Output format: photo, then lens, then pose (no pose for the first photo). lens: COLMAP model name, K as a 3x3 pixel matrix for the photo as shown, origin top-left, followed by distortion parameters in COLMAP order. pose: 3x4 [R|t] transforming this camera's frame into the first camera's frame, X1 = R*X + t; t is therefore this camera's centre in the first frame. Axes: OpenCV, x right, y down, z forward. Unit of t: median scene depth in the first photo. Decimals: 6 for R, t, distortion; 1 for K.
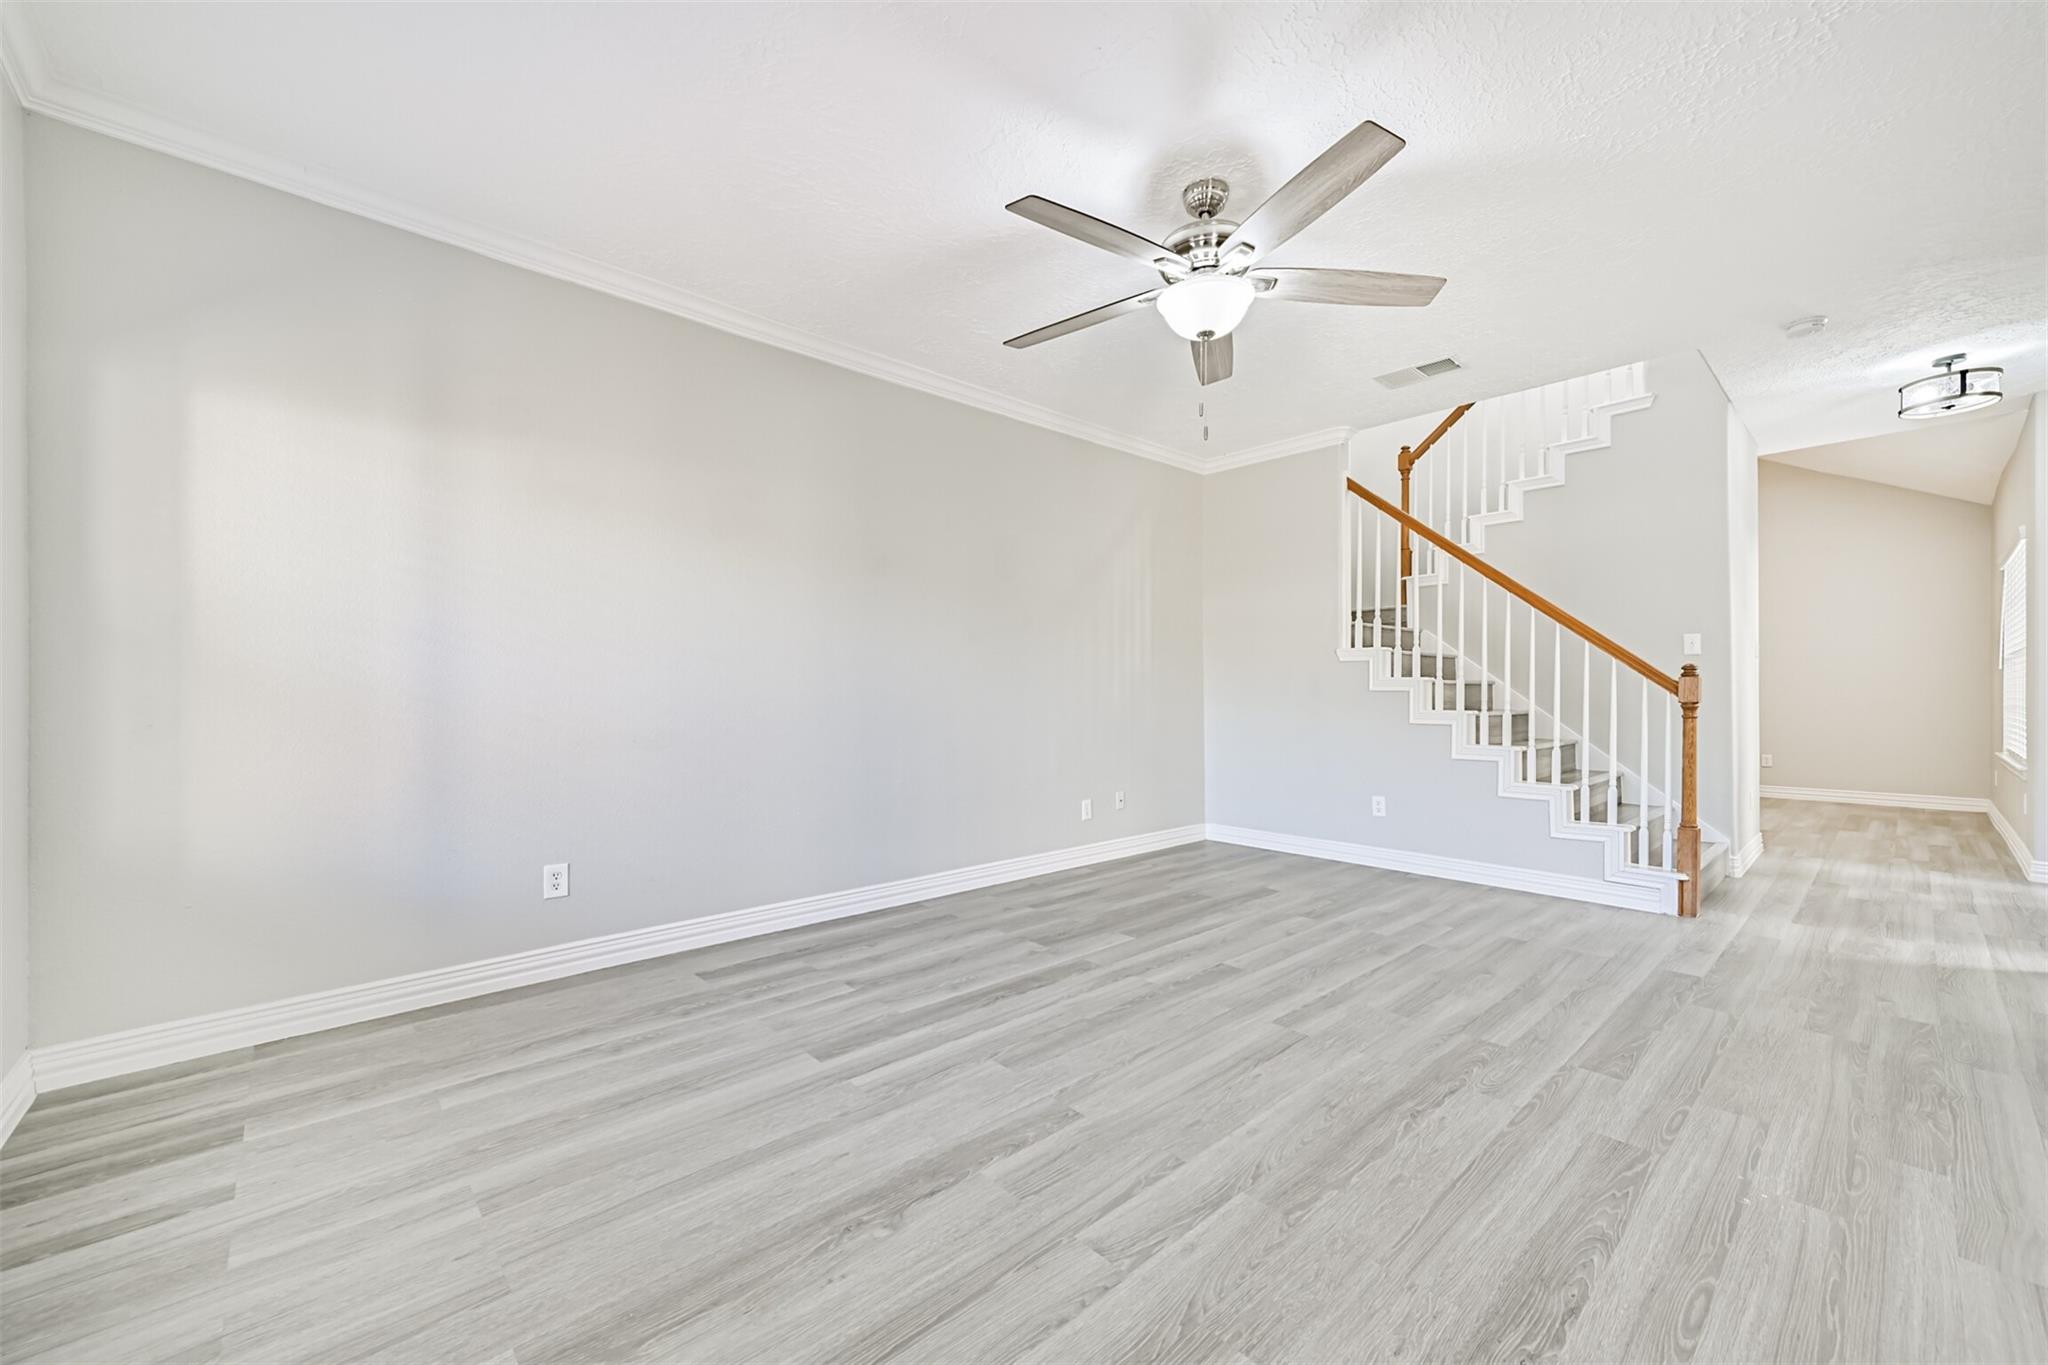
lens RADIAL K [[829.0, 0, 1036.2], [0, 829.0, 677.3], [0, 0, 1]] dist [0.007913, 0.000759]
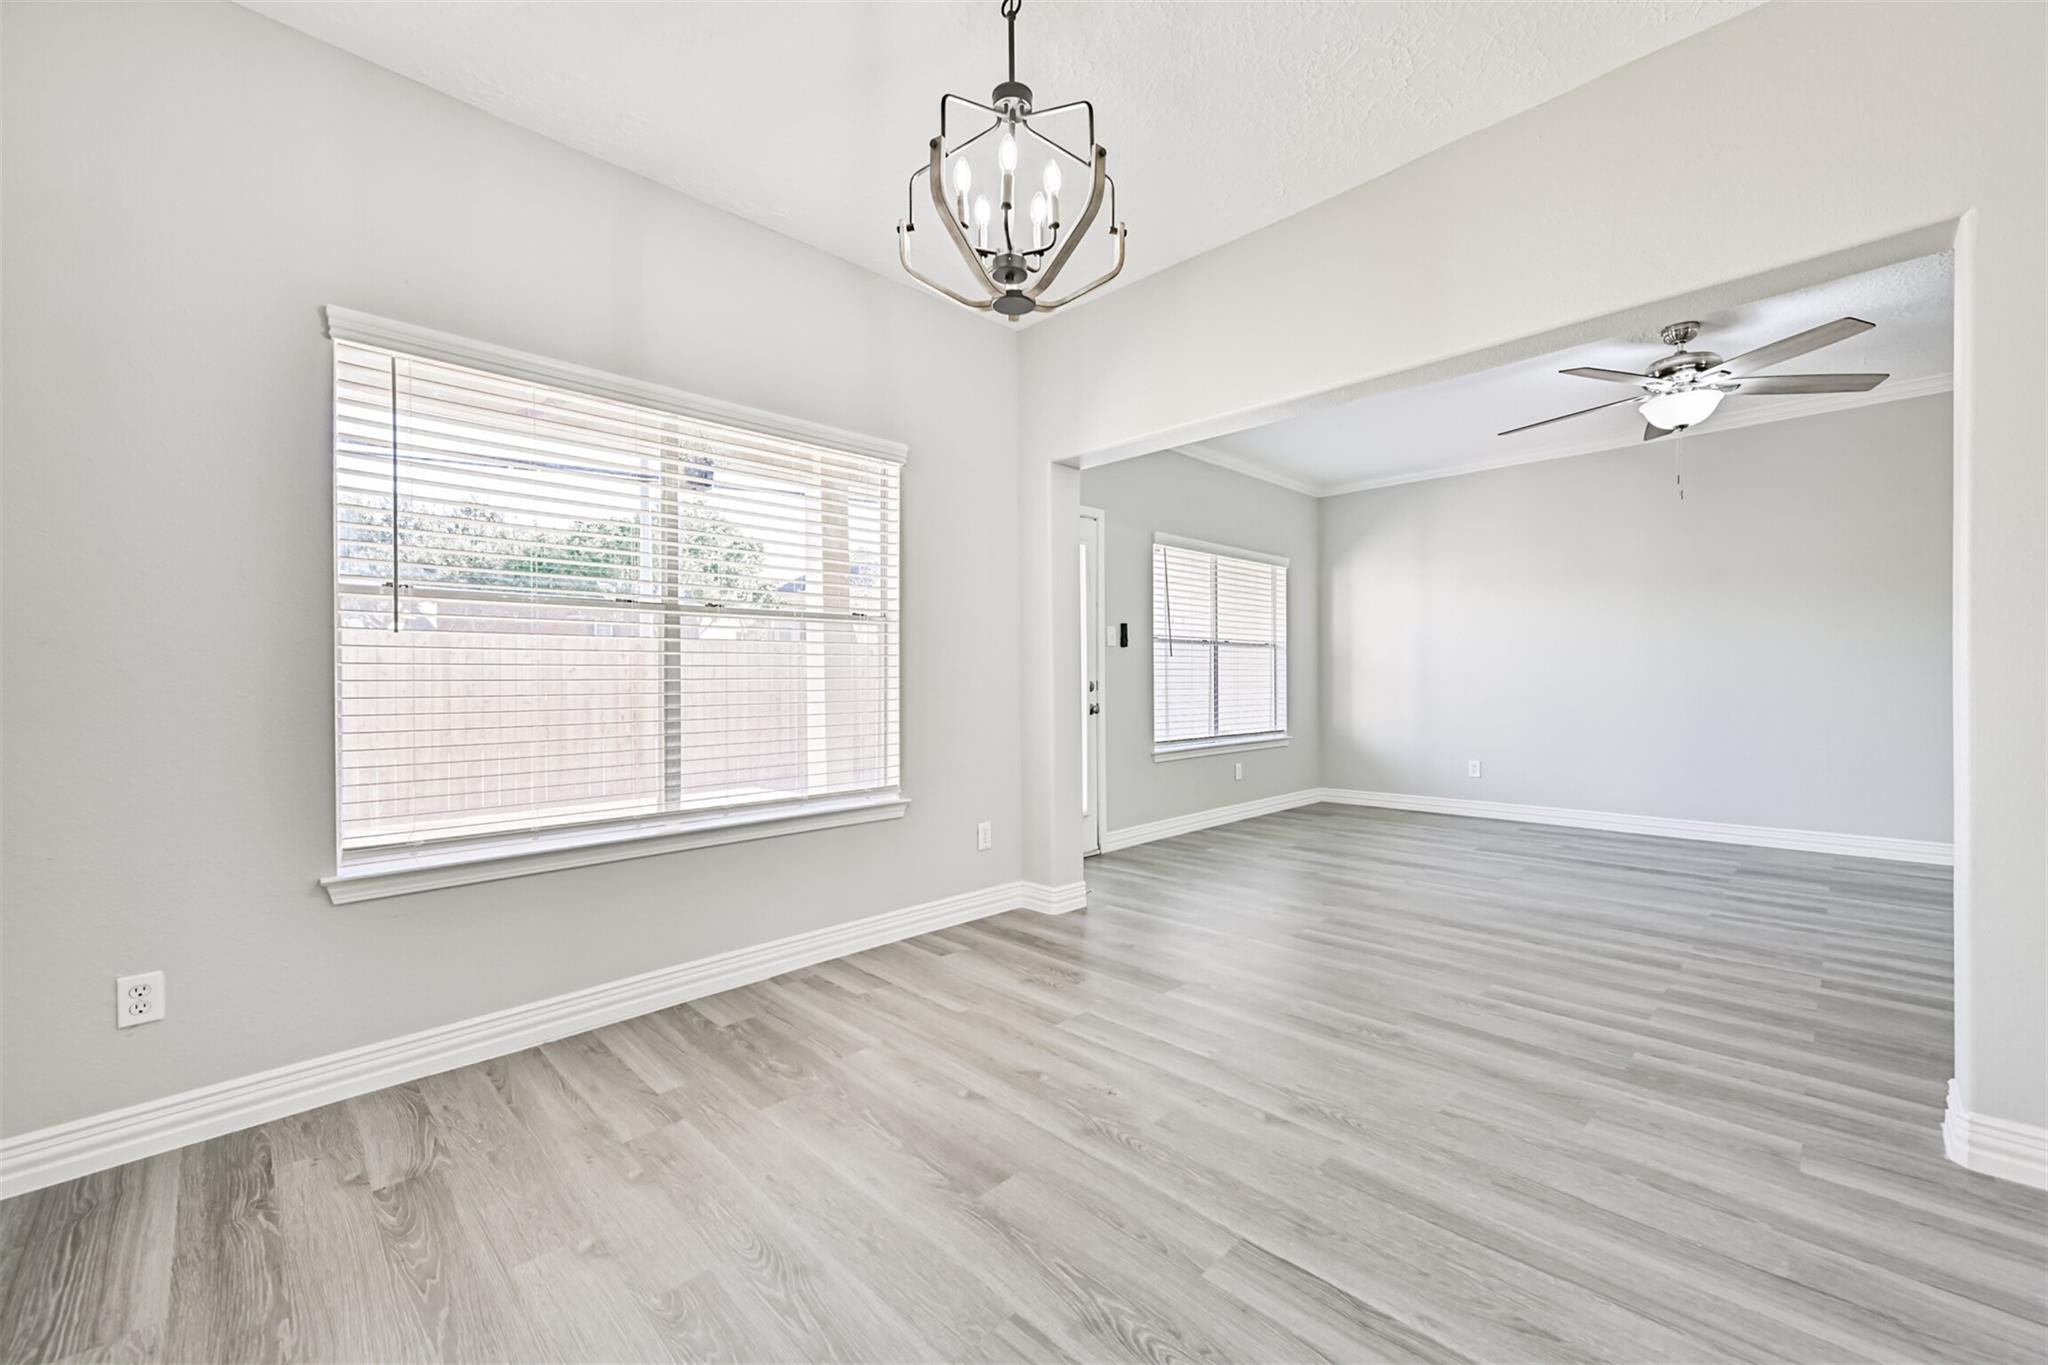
lens RADIAL K [[829.0, 0, 1024.6], [0, 829.0, 684.8], [0, 0, 1]] dist [0.007913, 0.000759]
pose [[0.024352, 0.009298, -0.999660, 1.310325], [0.022886, 0.999690, 0.009856, -0.007006], [0.999441, -0.023118, 0.024132, -0.148210]]
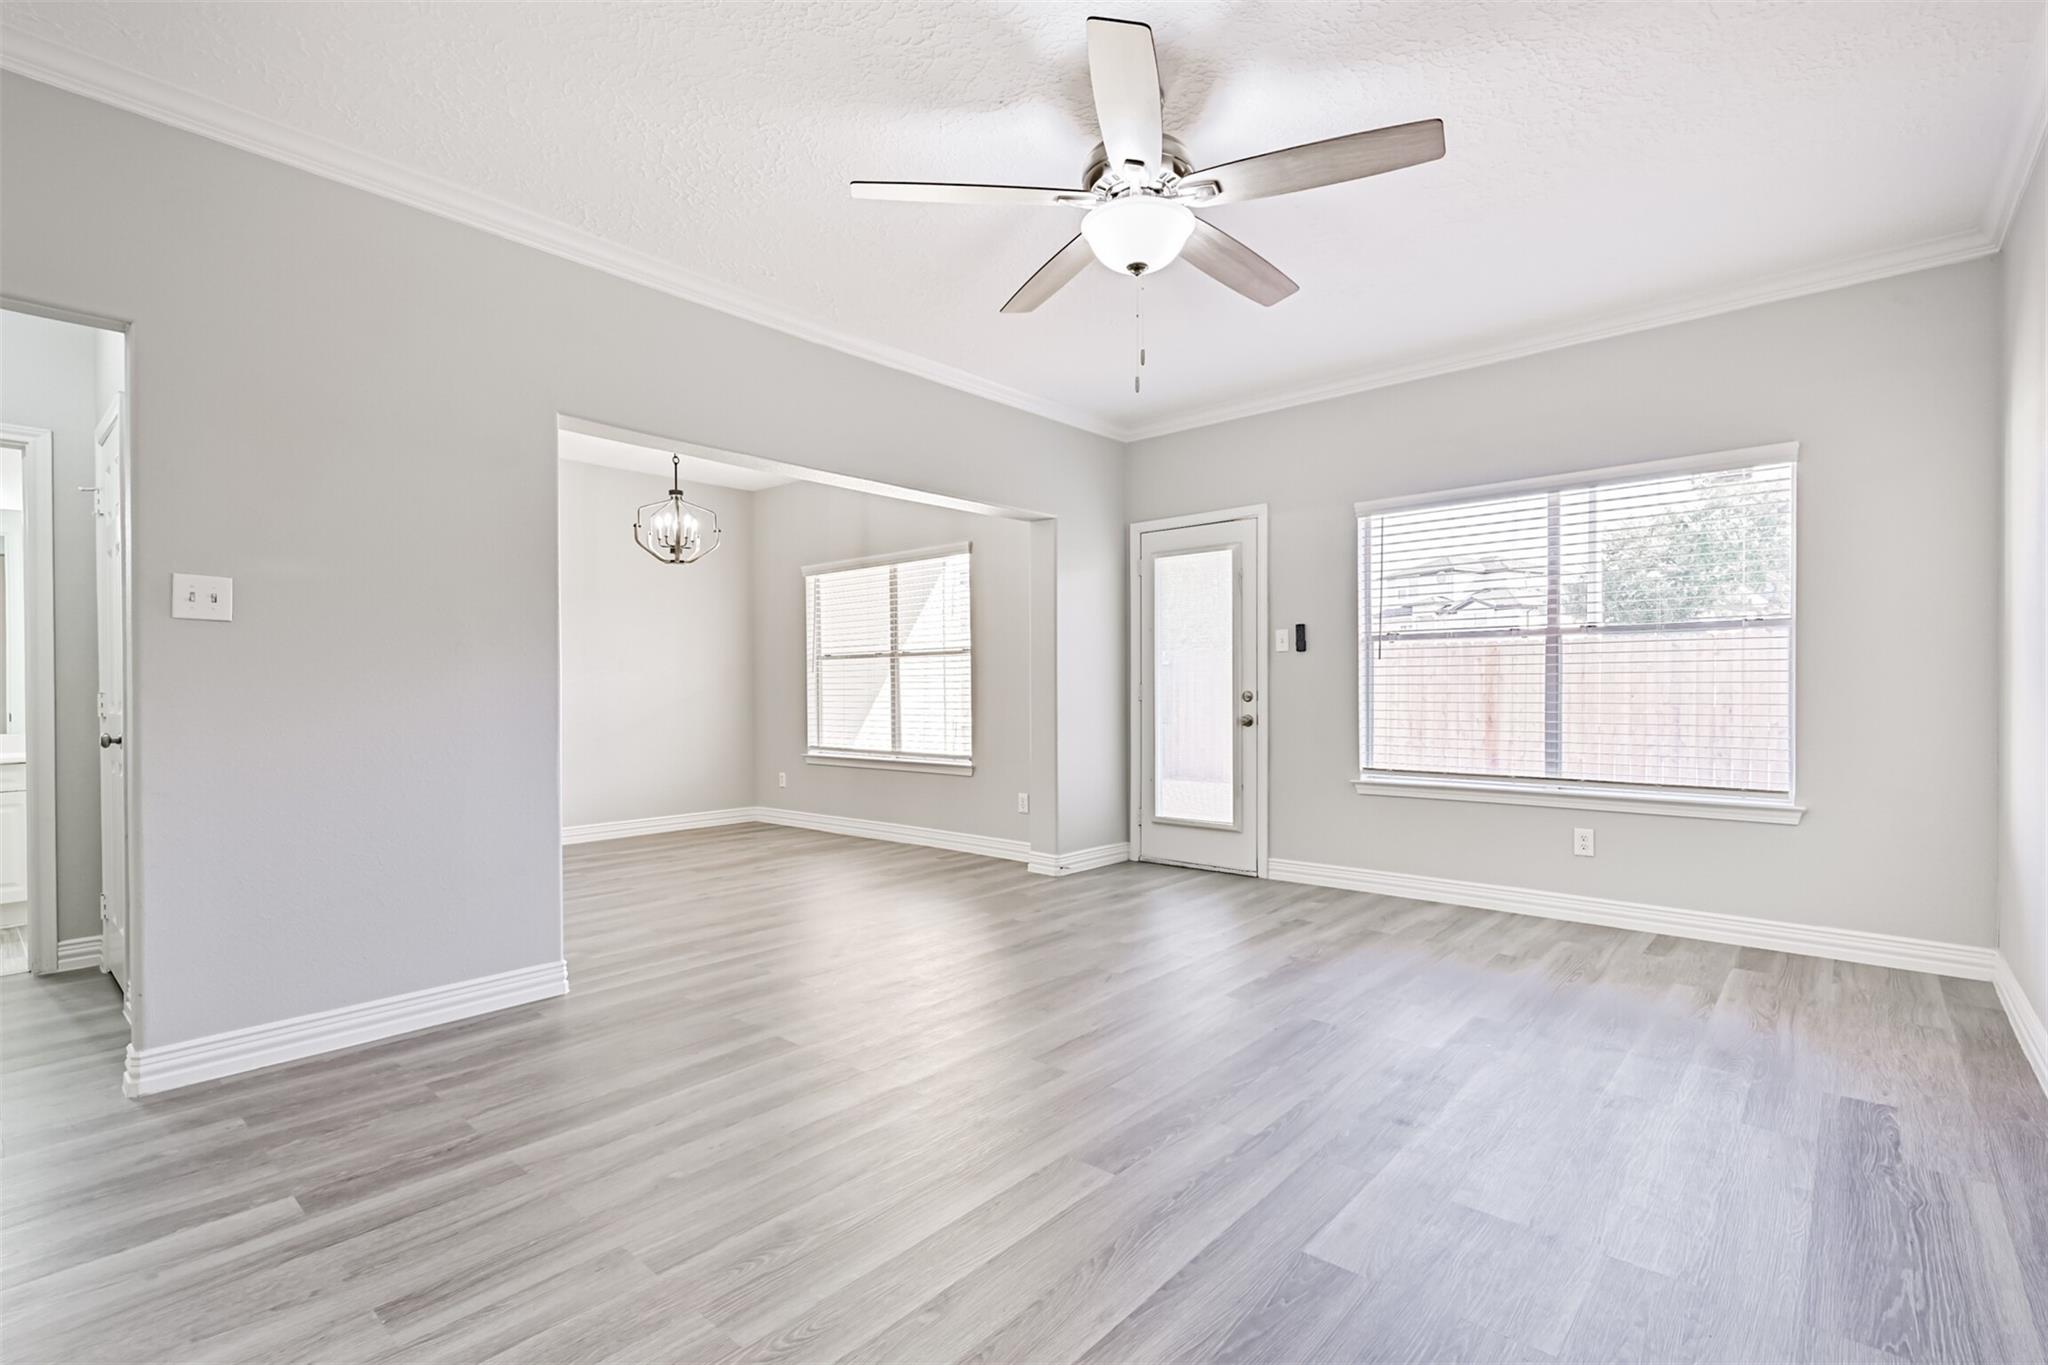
lens RADIAL K [[931.4, 0, 1006.9], [0, 931.4, 688.2], [0, 0, 1]] dist [0.004161, -0.000011]
pose [[-0.997608, 0.008437, -0.068605, 0.327353], [0.009650, 0.999803, -0.017364, 0.023379], [0.068445, -0.017985, -0.997493, 1.582284]]
